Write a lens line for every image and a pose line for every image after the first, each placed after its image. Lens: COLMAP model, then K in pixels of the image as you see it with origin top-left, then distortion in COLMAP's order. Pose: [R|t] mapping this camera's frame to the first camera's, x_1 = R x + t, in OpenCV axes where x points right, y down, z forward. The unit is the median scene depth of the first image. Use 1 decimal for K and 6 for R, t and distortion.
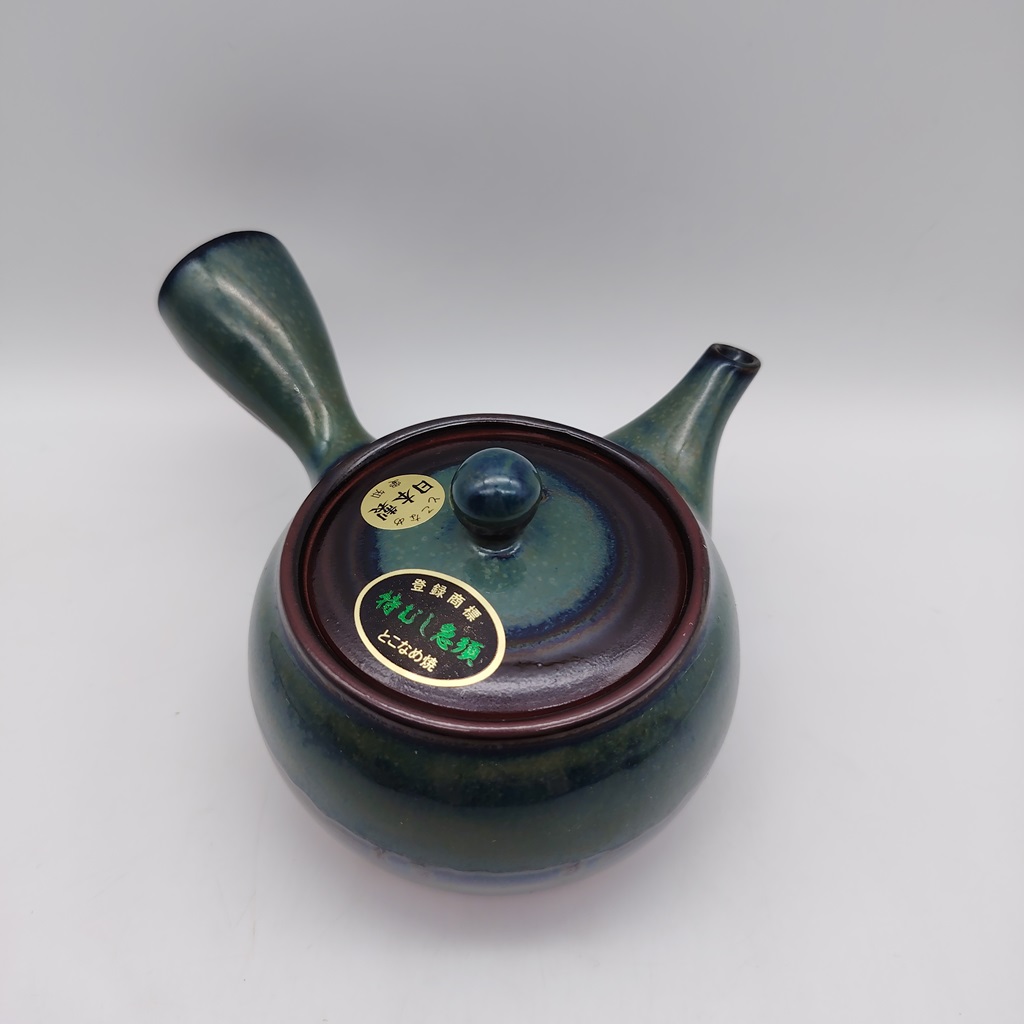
lens RADIAL K [[993.7, 0, 511.1], [0, 993.7, 494.5], [0, 0, 1]] dist [0.071793, -0.005951]
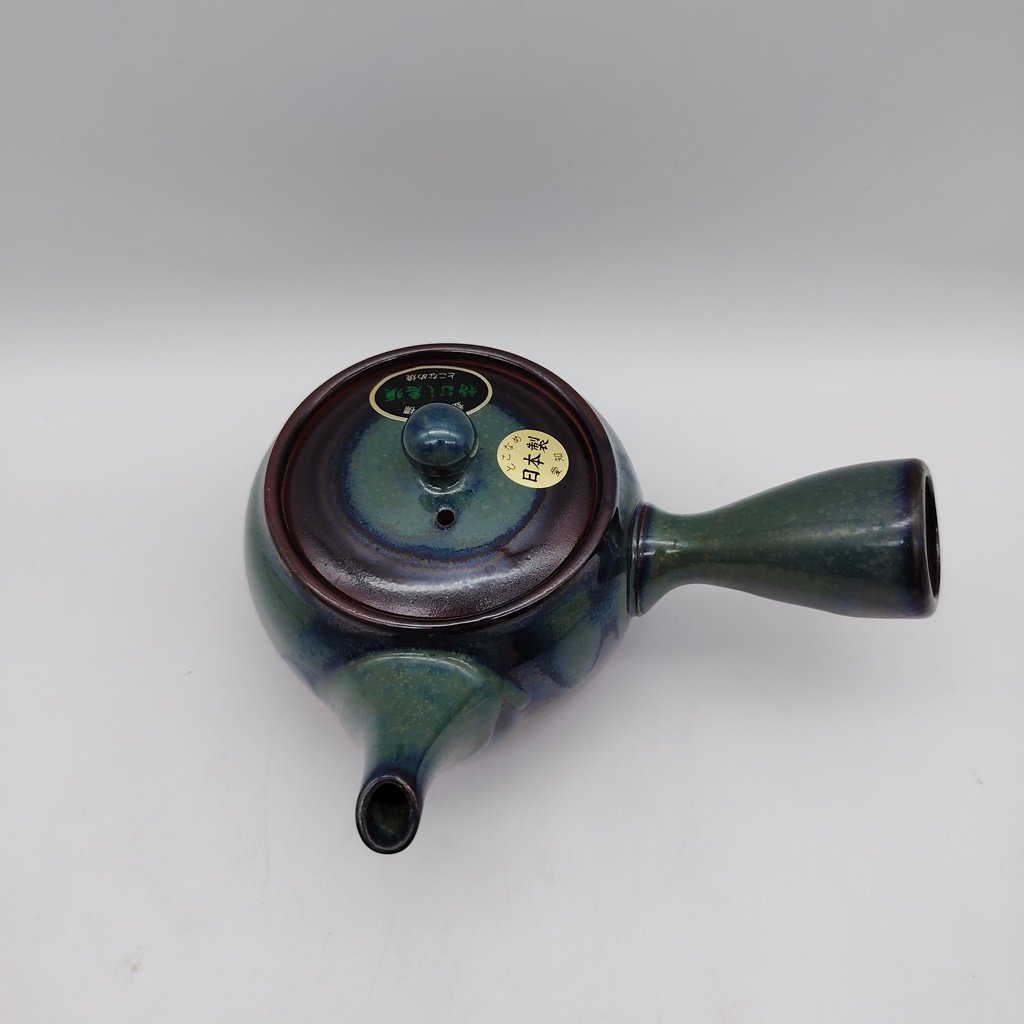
lens RADIAL K [[993.7, 0, 511.1], [0, 993.7, 494.5], [0, 0, 1]] dist [0.071793, -0.005951]
pose [[-0.777639, 0.514786, -0.360932, 0.375723], [-0.453350, -0.061377, 0.889217, -1.083882], [0.435603, 0.855119, 0.281108, 0.738996]]
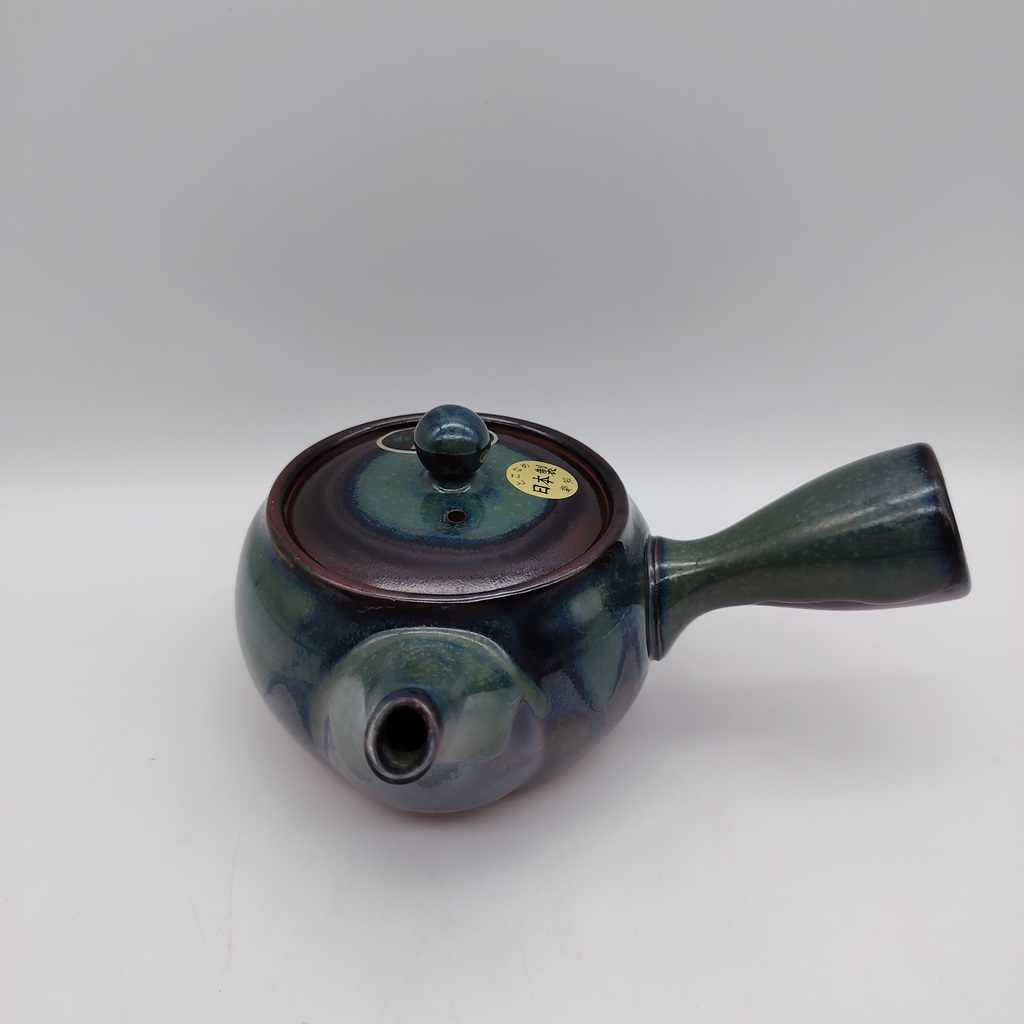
lens RADIAL K [[993.7, 0, 511.1], [0, 993.7, 494.5], [0, 0, 1]] dist [0.071793, -0.005951]
pose [[-0.750689, 0.317821, -0.579186, 0.633080], [-0.493046, 0.314019, 0.811356, -0.967547], [0.439741, 0.894641, -0.079030, 1.157453]]
